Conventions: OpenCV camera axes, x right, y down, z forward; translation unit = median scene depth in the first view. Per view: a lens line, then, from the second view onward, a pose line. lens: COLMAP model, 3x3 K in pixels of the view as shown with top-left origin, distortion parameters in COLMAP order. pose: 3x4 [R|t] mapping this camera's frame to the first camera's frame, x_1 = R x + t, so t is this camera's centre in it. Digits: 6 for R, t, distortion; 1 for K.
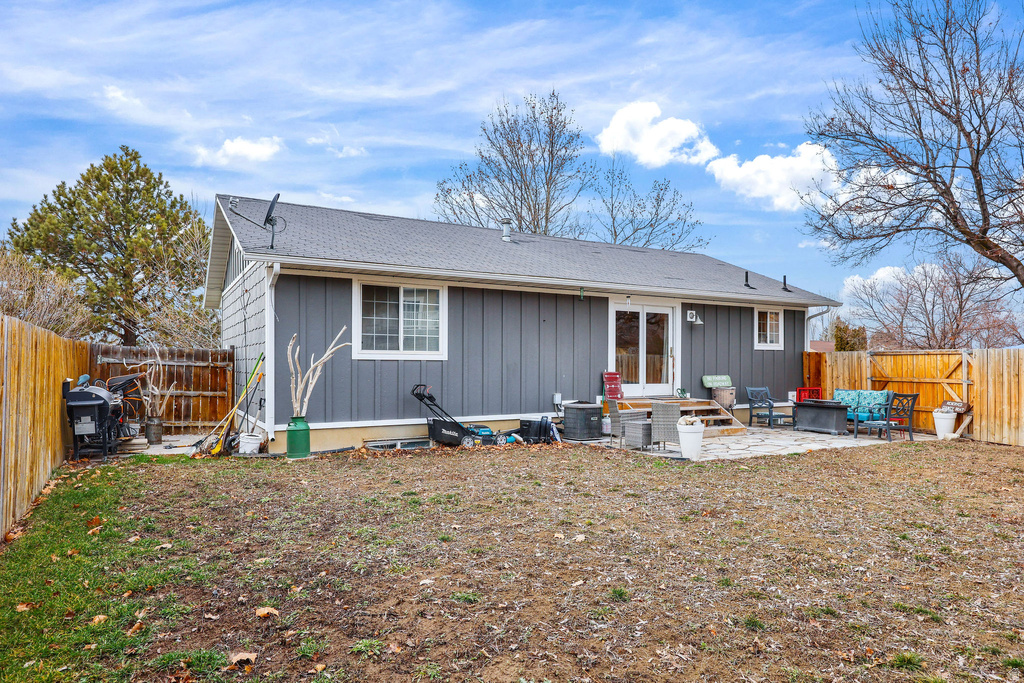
lens RADIAL K [[625.4, 0, 510.5], [0, 625.4, 351.5], [0, 0, 1]] dist [-0.002435, -0.002865]
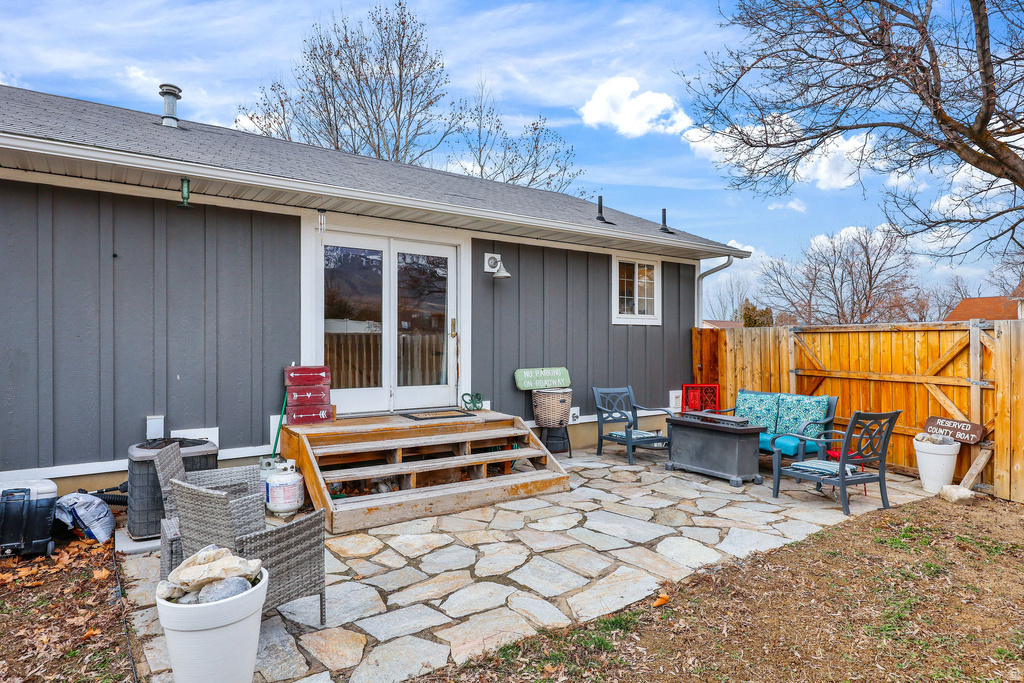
lens RADIAL K [[556.4, 0, 512.5], [0, 556.4, 336.5], [0, 0, 1]] dist [-0.013094, 0.000603]
pose [[0.996445, -0.001094, 0.084239, 0.262408], [0.000360, 0.999962, 0.008734, 0.004438], [-0.084246, -0.008673, 0.996407, 0.495807]]
